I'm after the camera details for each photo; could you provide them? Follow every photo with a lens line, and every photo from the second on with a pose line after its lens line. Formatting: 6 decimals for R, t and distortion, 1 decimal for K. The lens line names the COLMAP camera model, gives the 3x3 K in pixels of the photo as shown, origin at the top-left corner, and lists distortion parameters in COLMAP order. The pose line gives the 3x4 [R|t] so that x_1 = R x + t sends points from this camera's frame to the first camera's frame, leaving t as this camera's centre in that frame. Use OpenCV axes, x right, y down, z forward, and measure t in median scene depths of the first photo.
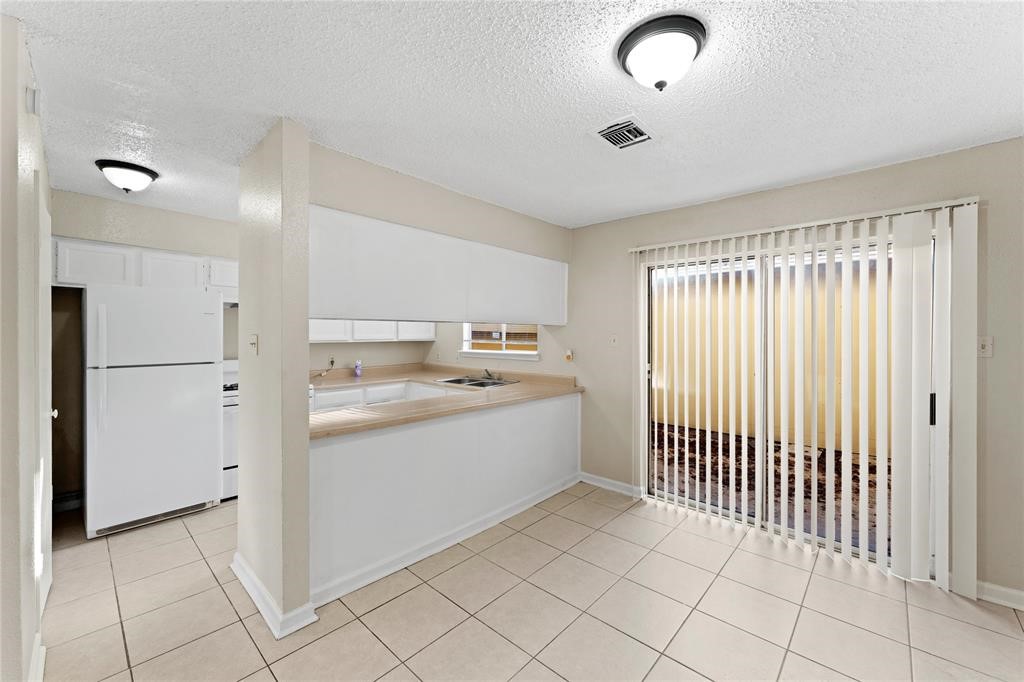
lens RADIAL K [[407.9, 0, 510.0], [0, 407.9, 334.5], [0, 0, 1]] dist [-0.001114, -0.000125]
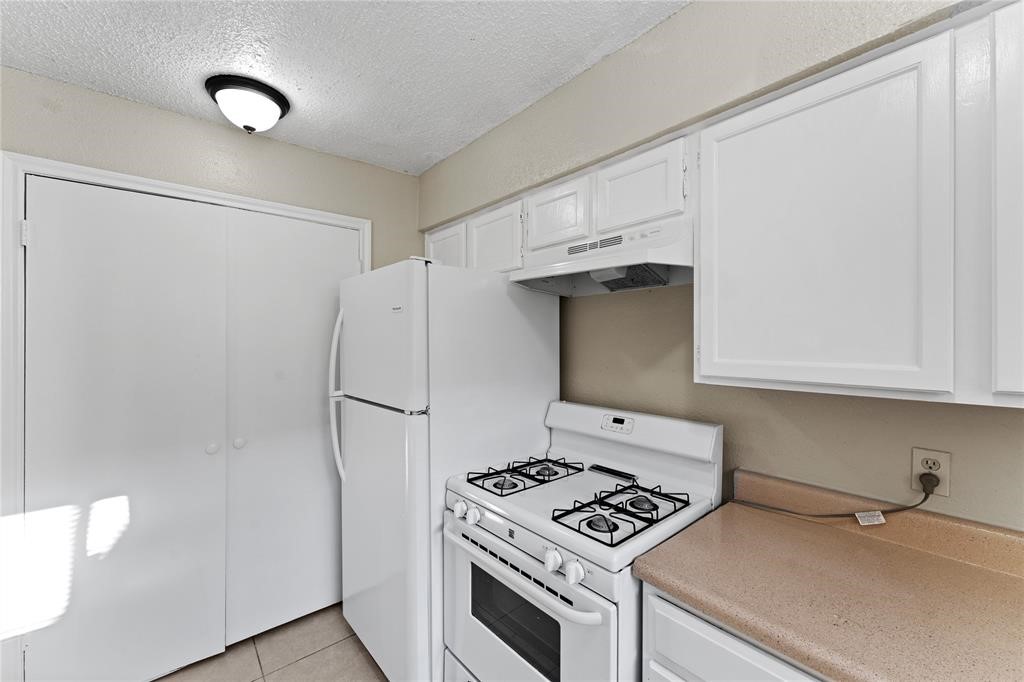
lens RADIAL K [[407.8, 0, 511.1], [0, 407.8, 342.9], [0, 0, 1]] dist [0.001128, -0.000034]
pose [[-0.125141, 0.000727, -0.992139, -0.162545], [-0.006132, 0.999980, 0.001507, -0.006027], [0.992120, 0.006272, -0.125134, 0.703828]]
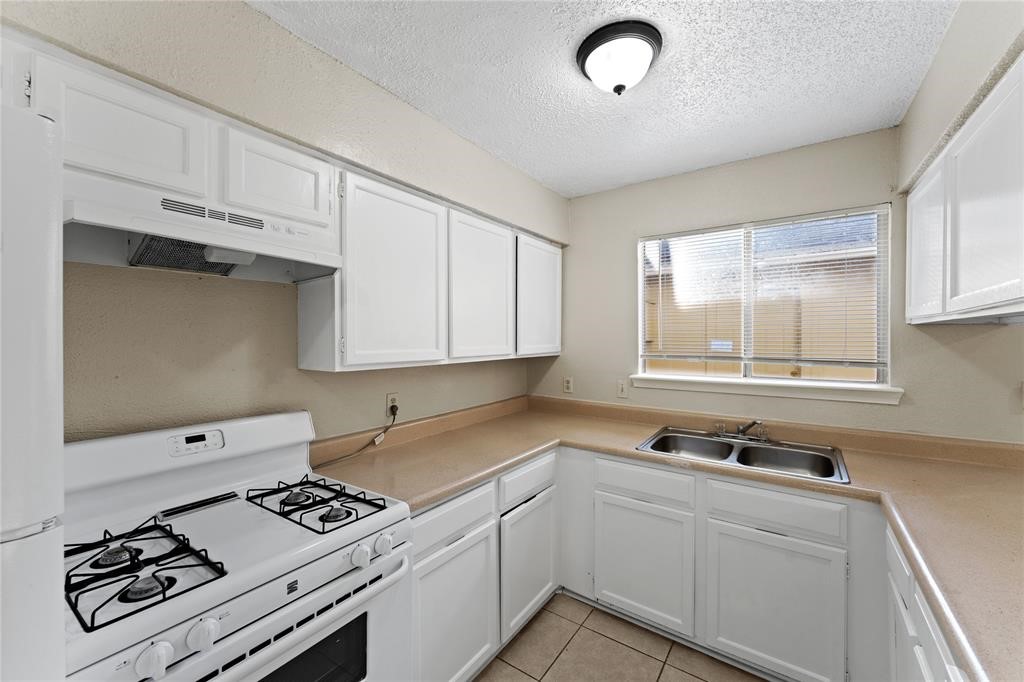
lens RADIAL K [[407.8, 0, 511.1], [0, 407.8, 342.9], [0, 0, 1]] dist [0.001128, -0.000034]
pose [[0.991285, -0.003412, 0.131690, -0.323183], [0.002668, 0.999979, 0.005822, -0.005097], [-0.131707, -0.005420, 0.991274, 0.482985]]
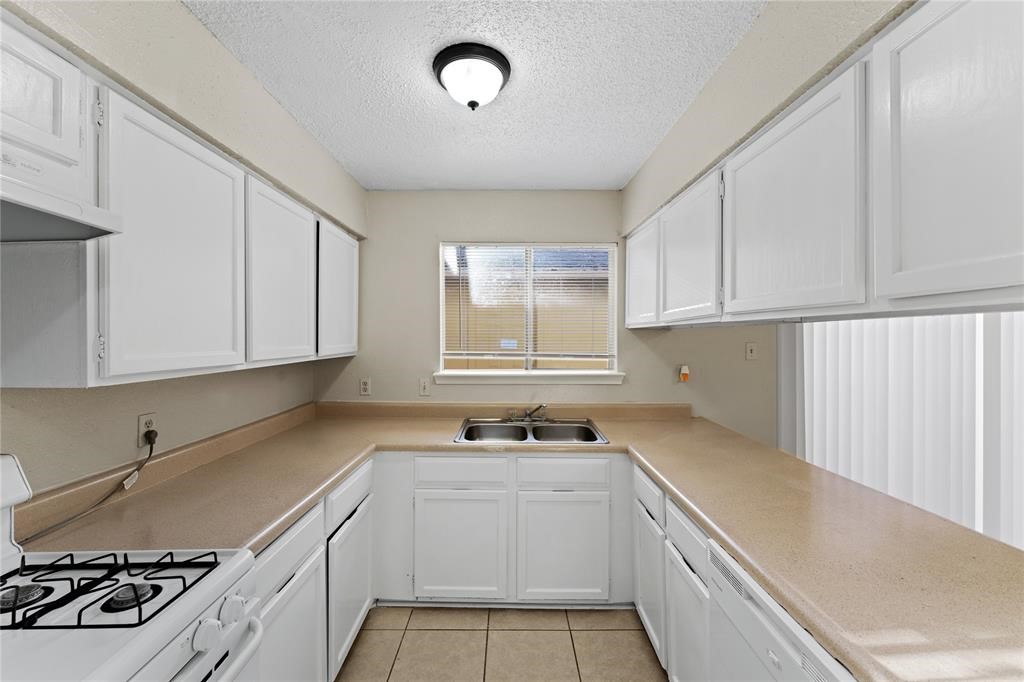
lens RADIAL K [[410.5, 0, 512.0], [0, 410.5, 341.0], [0, 0, 1]] dist [-0.001382, -0.000357]
pose [[0.728755, -0.005704, 0.684751, -0.393625], [0.002263, 0.999980, 0.005921, -0.005641], [-0.684771, -0.002765, 0.728753, 0.510224]]
